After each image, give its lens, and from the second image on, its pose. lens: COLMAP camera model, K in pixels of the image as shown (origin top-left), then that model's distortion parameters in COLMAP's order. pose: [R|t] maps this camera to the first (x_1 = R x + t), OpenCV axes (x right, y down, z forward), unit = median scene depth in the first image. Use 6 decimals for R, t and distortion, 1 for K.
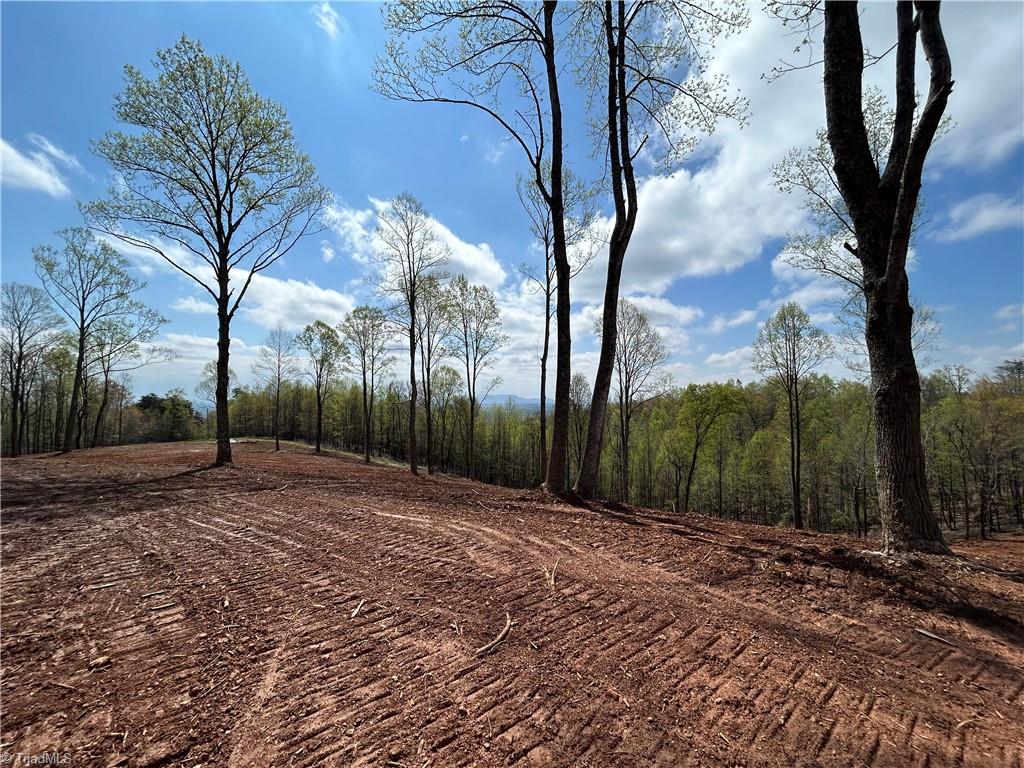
lens RADIAL K [[415.0, 0, 512.0], [0, 415.0, 387.1], [0, 0, 1]] dist [0.001015, -0.000059]
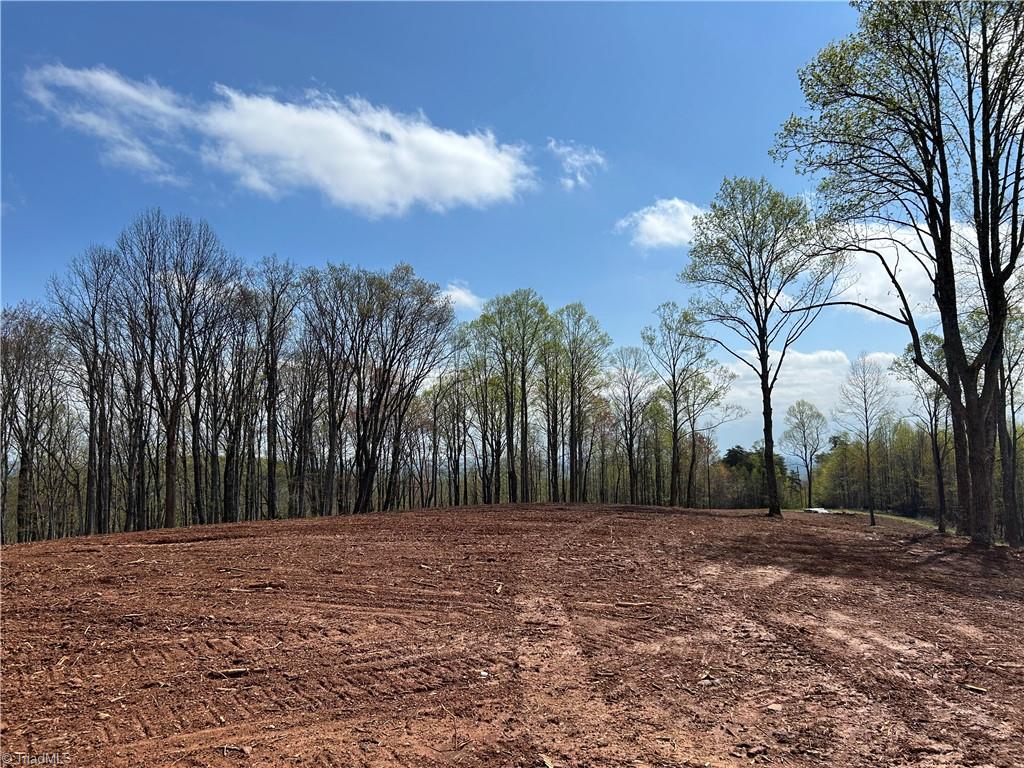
lens RADIAL K [[734.0, 0, 511.0], [0, 734.0, 365.4], [0, 0, 1]] dist [0.042776, -0.044552]
pose [[0.527301, -0.109844, -0.842549, 0.263035], [0.038813, 0.993687, -0.105258, -0.018266], [0.848792, 0.022800, 0.528236, -0.272166]]
